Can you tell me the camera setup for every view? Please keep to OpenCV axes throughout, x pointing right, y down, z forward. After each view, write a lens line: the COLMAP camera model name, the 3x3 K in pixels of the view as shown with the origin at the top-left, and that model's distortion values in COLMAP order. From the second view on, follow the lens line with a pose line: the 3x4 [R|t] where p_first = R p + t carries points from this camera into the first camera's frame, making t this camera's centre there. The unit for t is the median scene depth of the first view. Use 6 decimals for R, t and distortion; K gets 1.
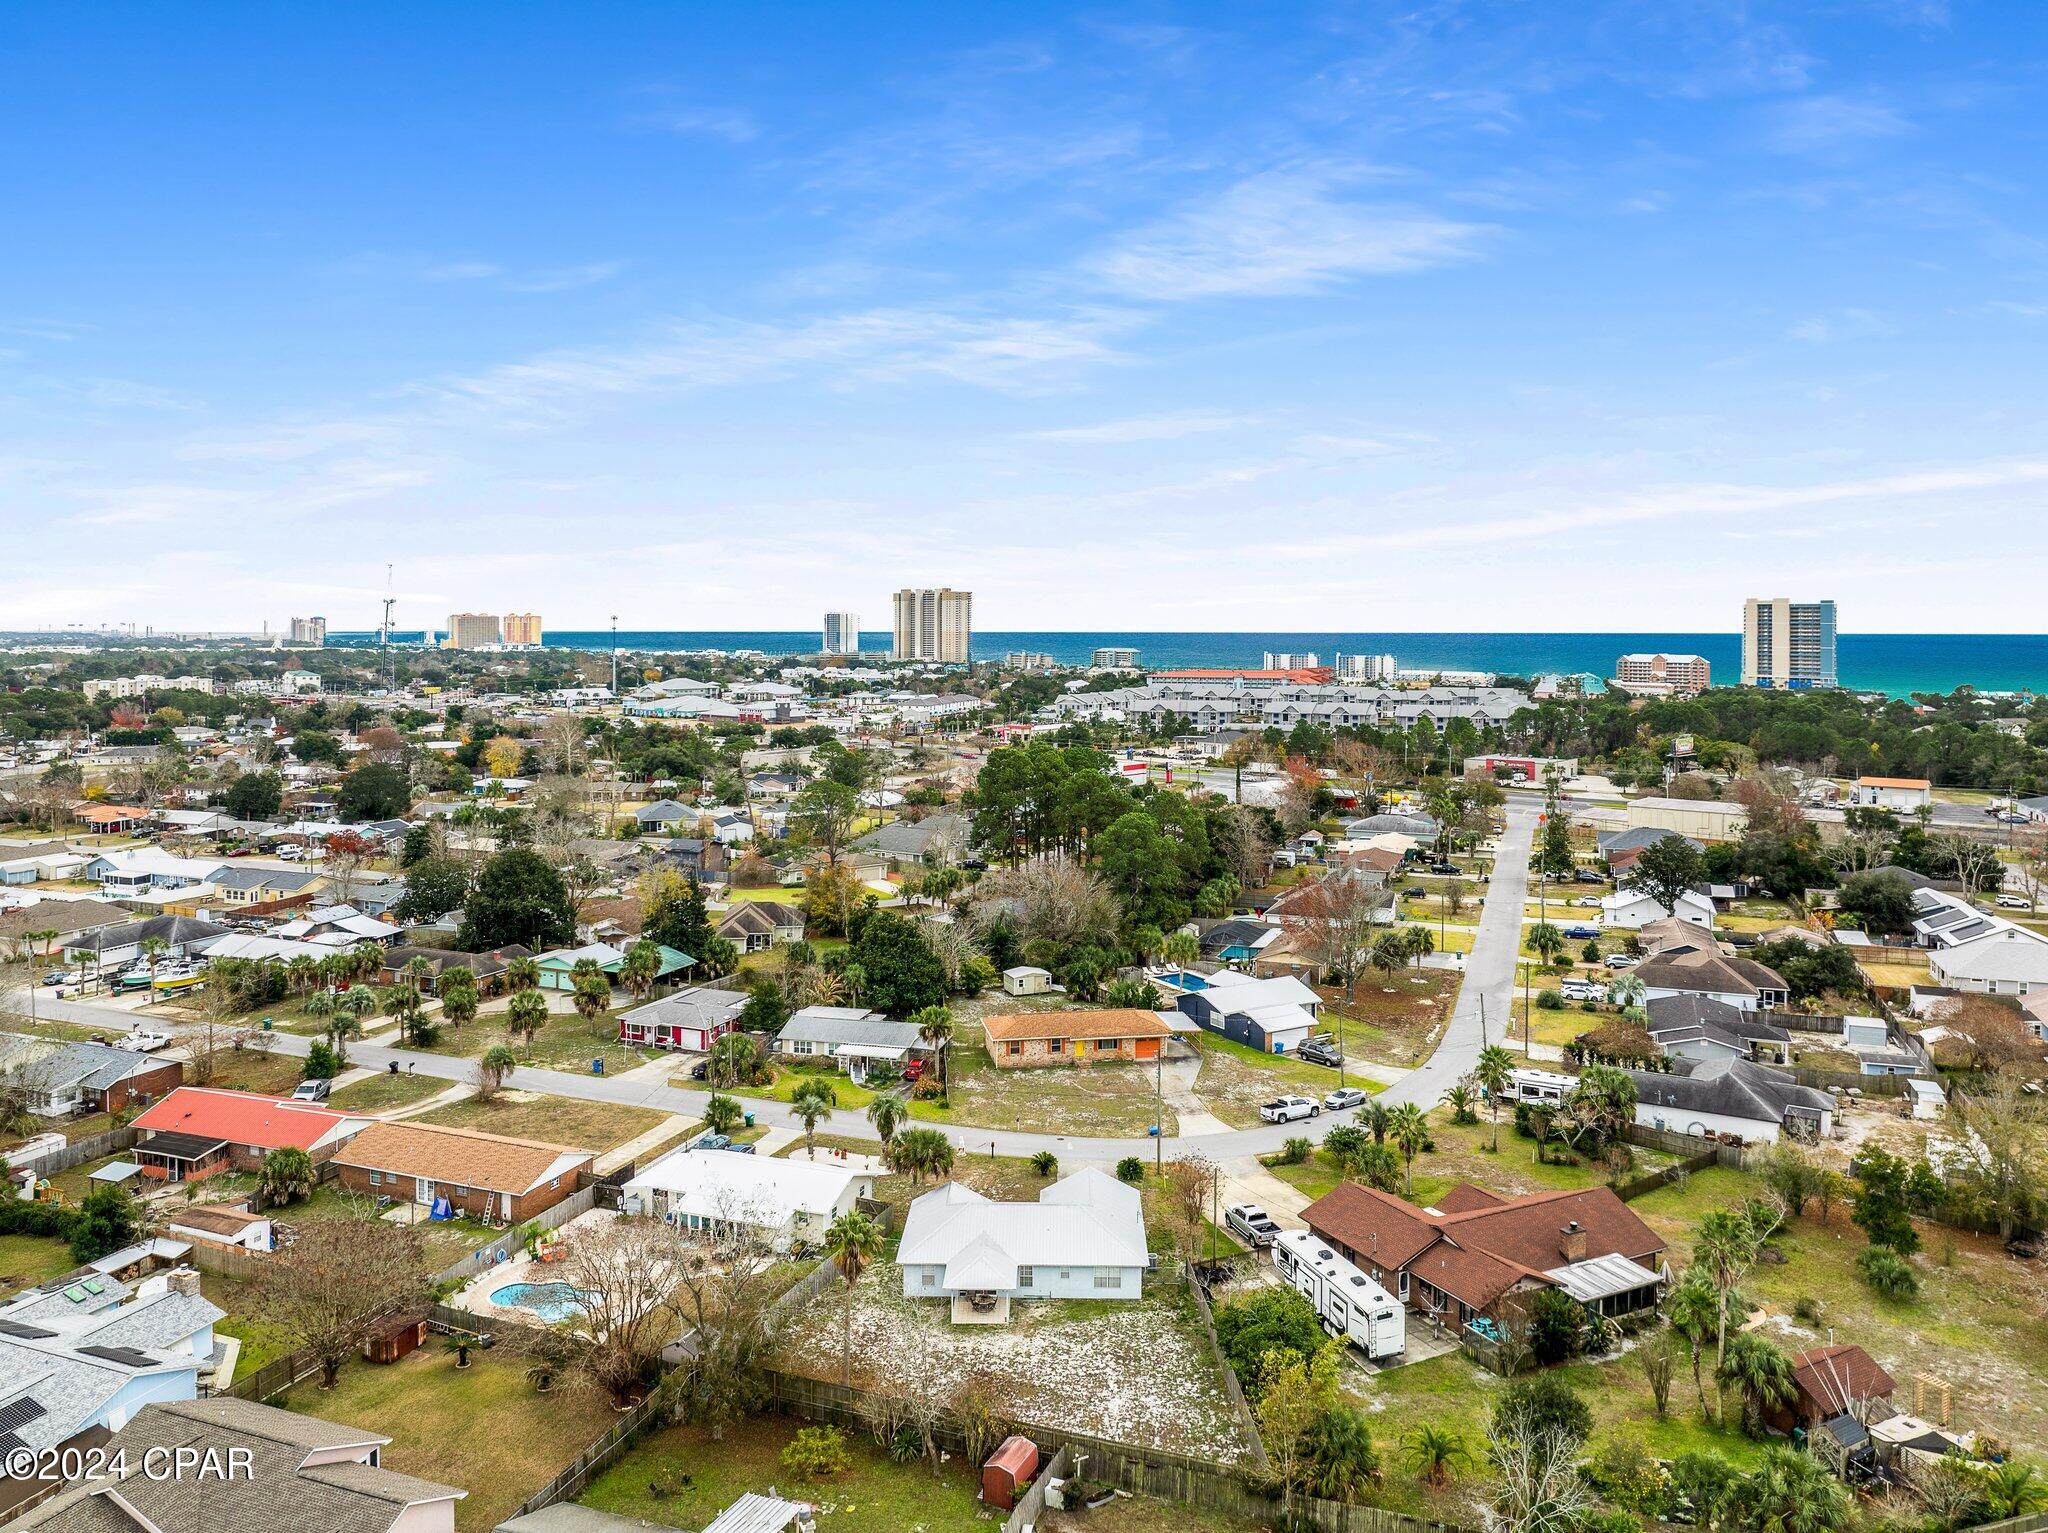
lens RADIAL K [[1441.0, 0, 1025.5], [0, 1441.0, 828.8], [0, 0, 1]] dist [-0.031107, -0.001976]
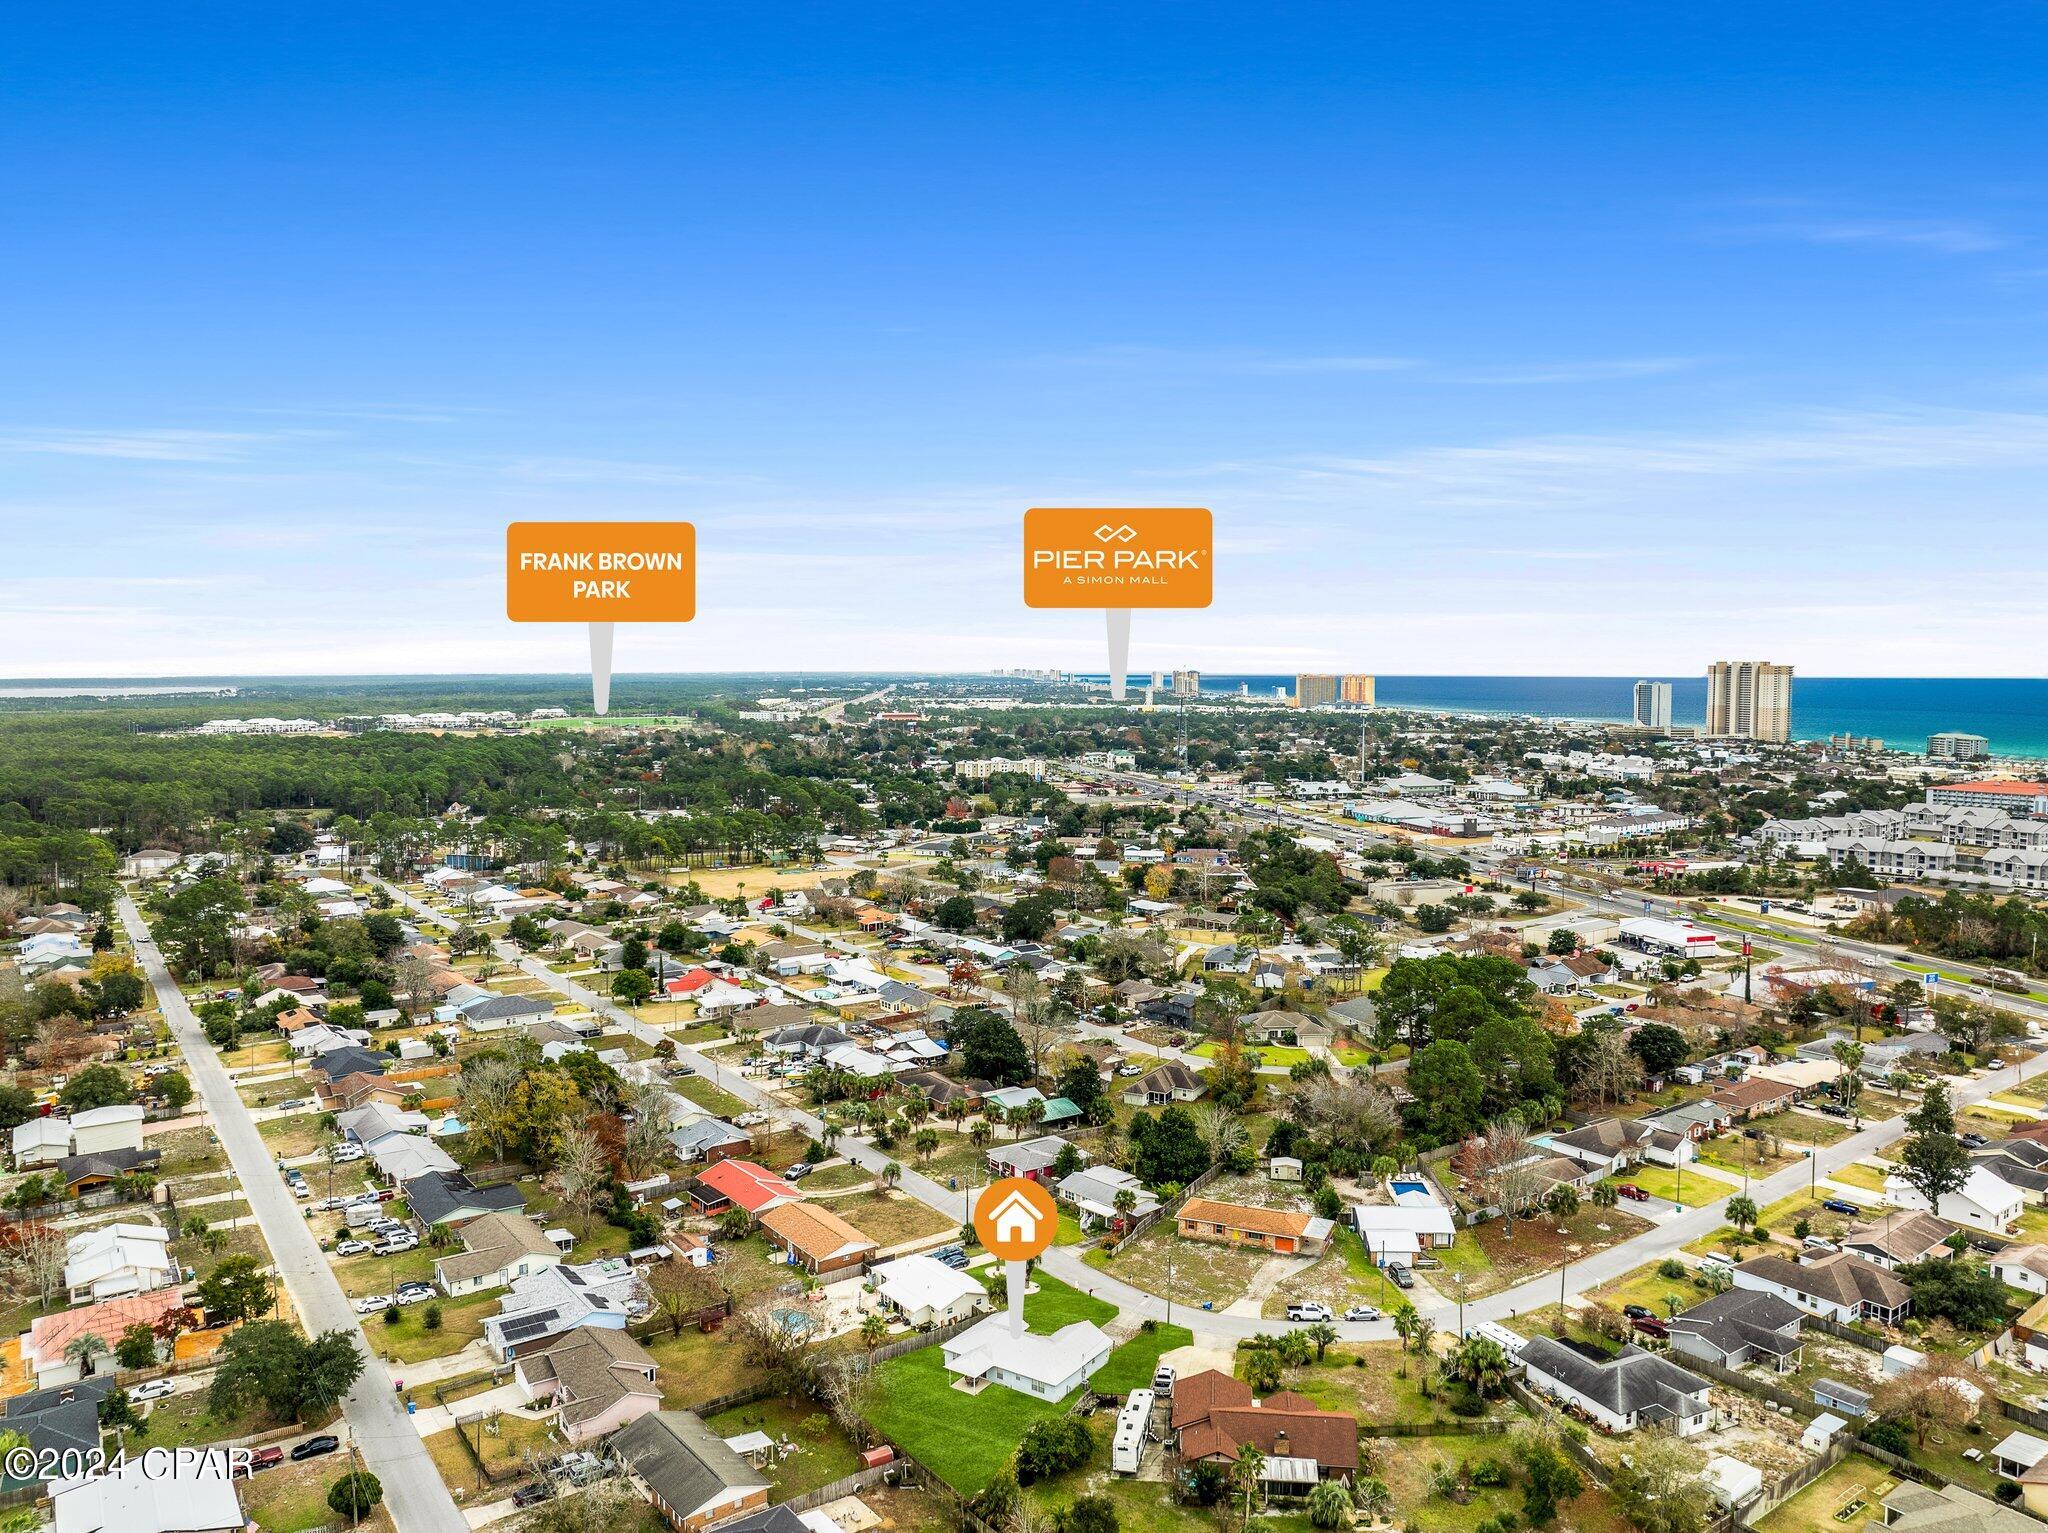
lens RADIAL K [[1441.0, 0, 1025.5], [0, 1441.0, 828.8], [0, 0, 1]] dist [-0.031107, -0.001976]
pose [[0.831934, 0.052769, -0.552359, 0.619964], [-0.066577, 0.997769, -0.004953, -0.221661], [0.550866, 0.040895, 0.833591, -0.298906]]
